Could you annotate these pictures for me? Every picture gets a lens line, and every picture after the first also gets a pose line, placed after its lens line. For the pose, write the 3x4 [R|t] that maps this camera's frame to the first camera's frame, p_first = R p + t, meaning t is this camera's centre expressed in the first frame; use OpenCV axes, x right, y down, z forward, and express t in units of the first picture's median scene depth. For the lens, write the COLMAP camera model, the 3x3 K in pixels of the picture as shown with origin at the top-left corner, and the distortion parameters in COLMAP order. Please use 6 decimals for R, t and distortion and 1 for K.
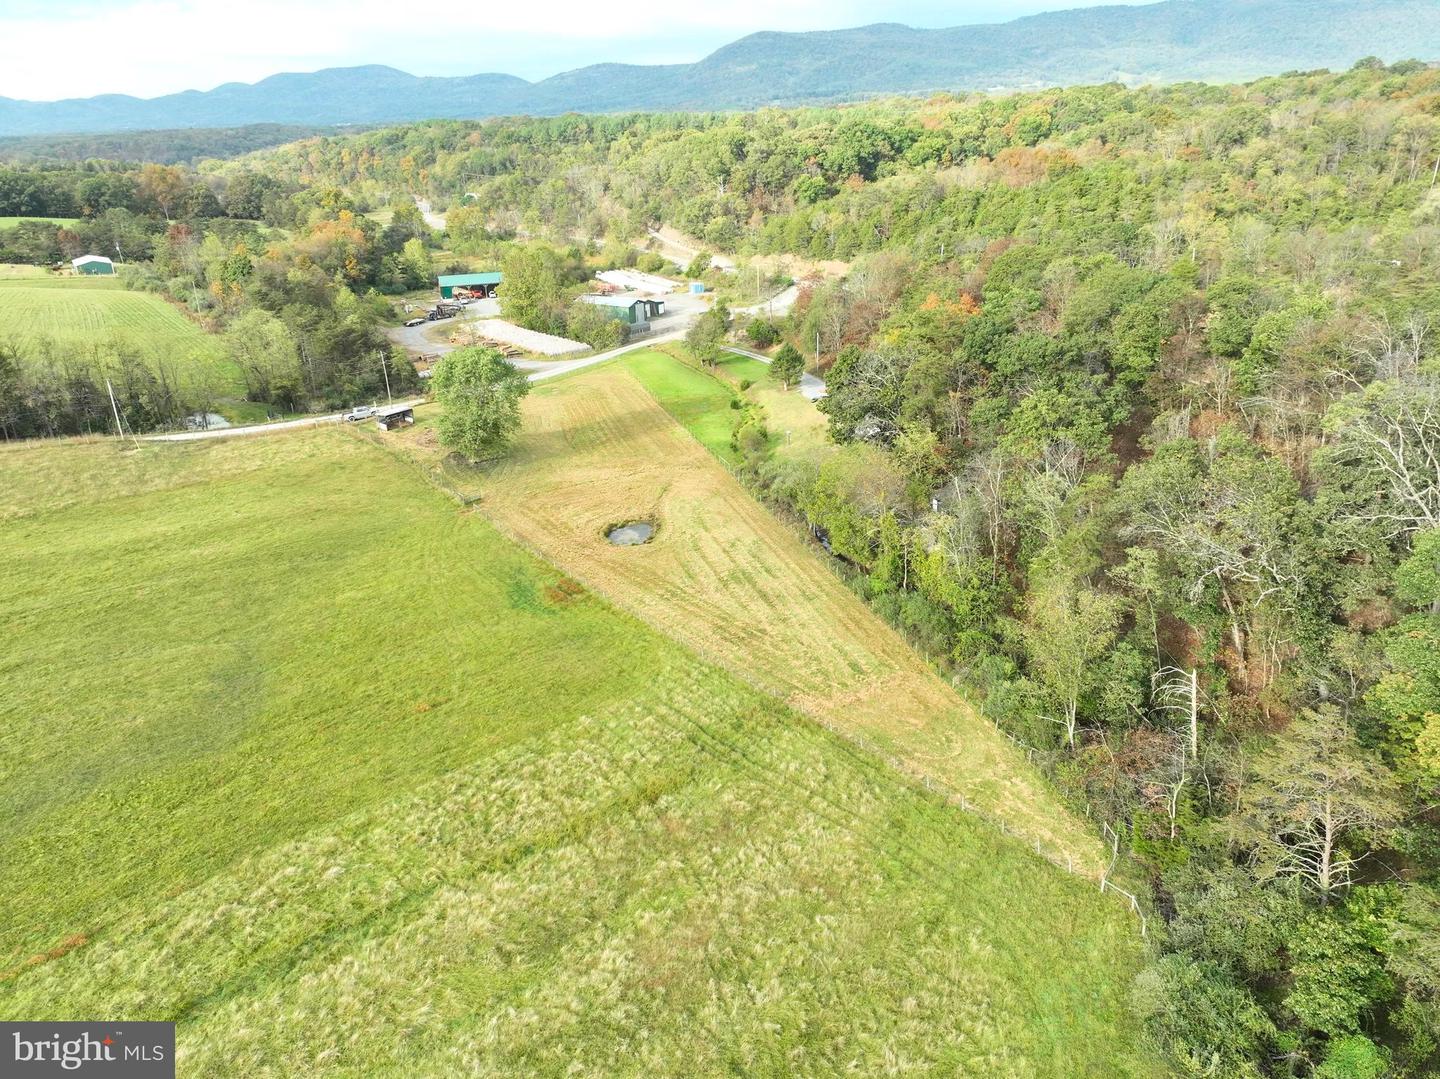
lens RADIAL K [[1010.3, 0, 725.3], [0, 1010.3, 536.1], [0, 0, 1]] dist [-0.001360, 0.015095]
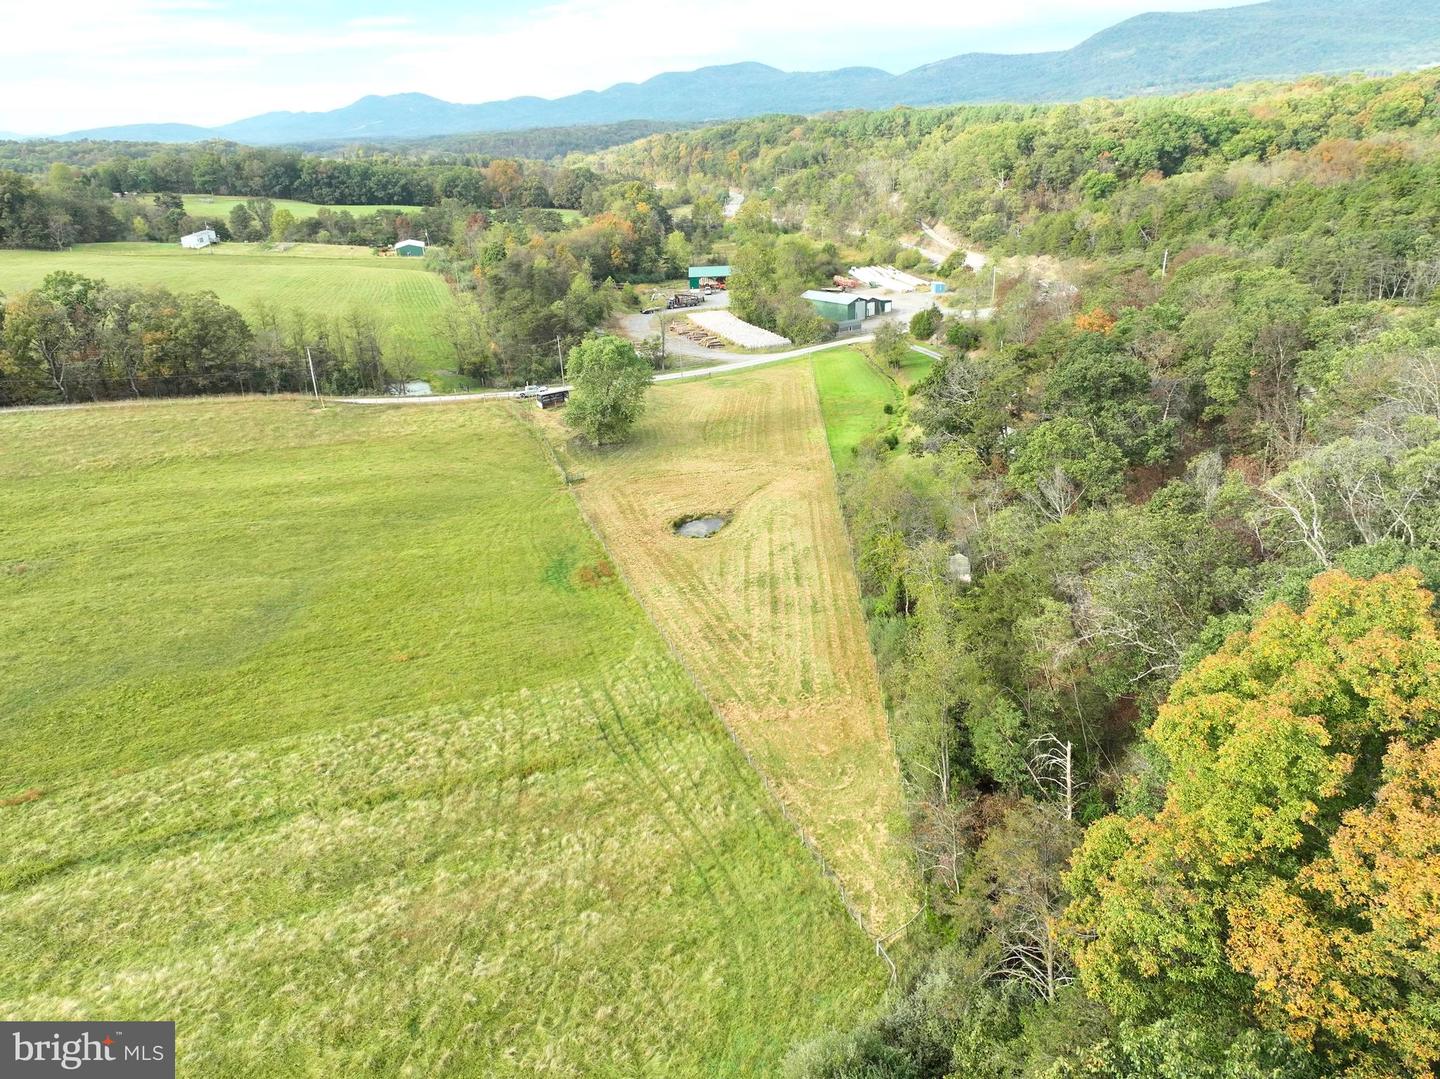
lens RADIAL K [[1010.3, 0, 725.3], [0, 1010.3, 536.1], [0, 0, 1]] dist [-0.001360, 0.015095]
pose [[0.946228, 0.113177, -0.303055, 0.096390], [-0.111185, 0.993513, 0.023880, -0.007987], [0.303792, 0.011099, 0.952674, 0.012771]]
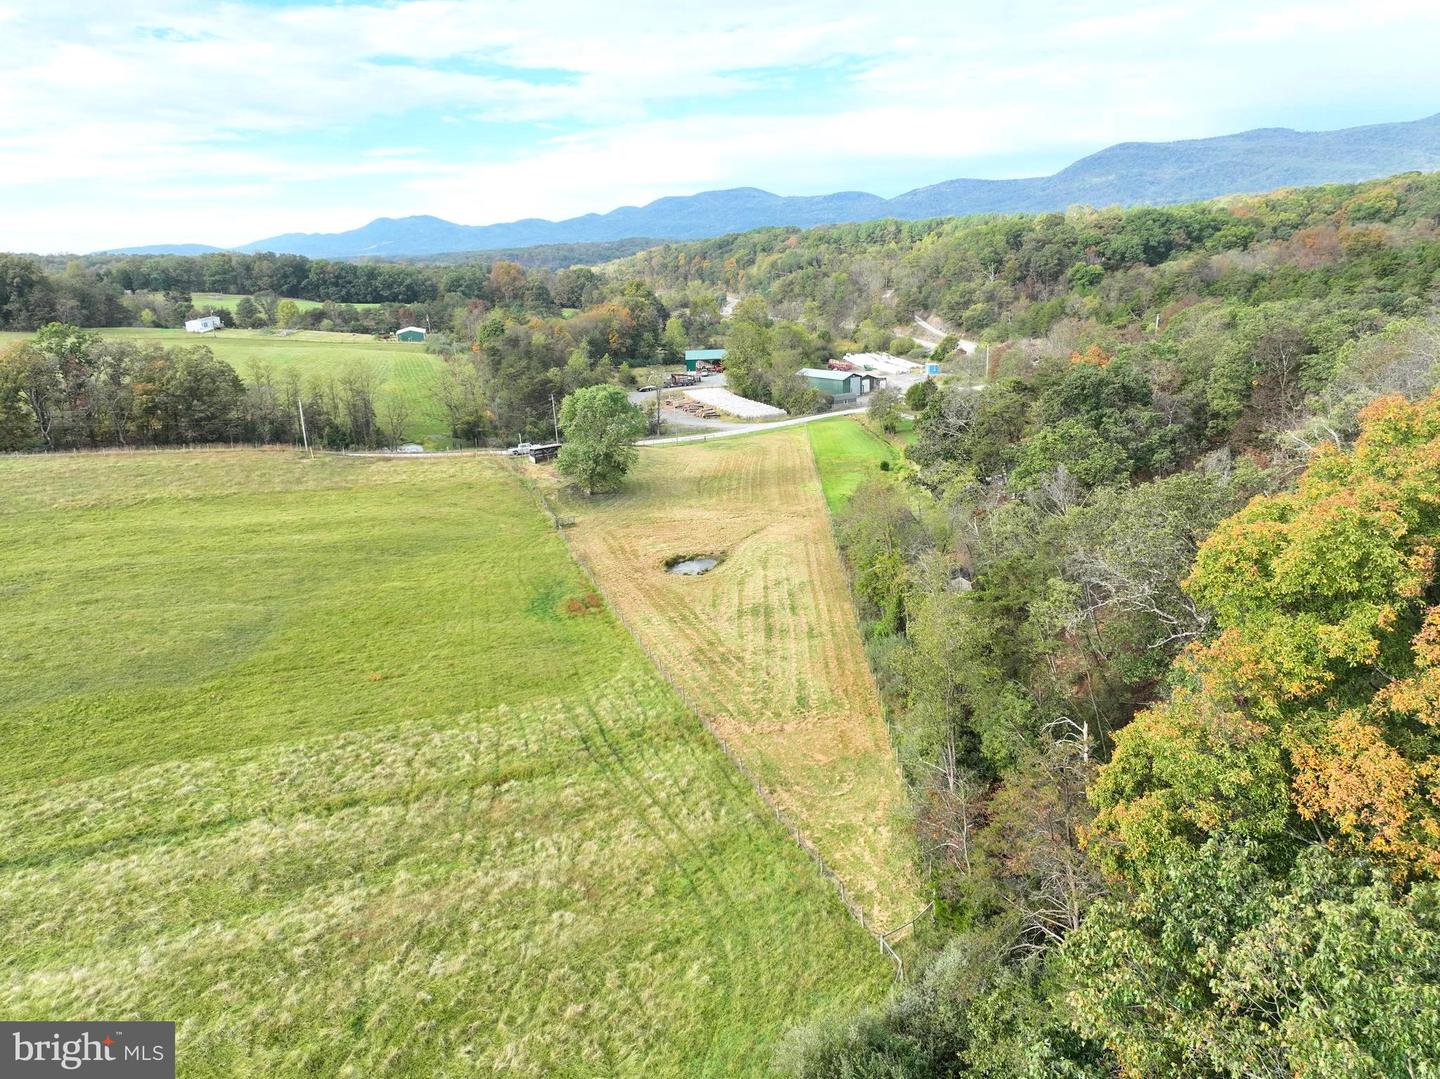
lens RADIAL K [[1010.3, 0, 725.3], [0, 1010.3, 536.1], [0, 0, 1]] dist [-0.001360, 0.015095]
pose [[0.946771, 0.080718, -0.311624, 0.097289], [-0.111656, 0.990298, -0.082723, 0.018833], [0.301923, 0.113115, 0.946598, 0.025934]]
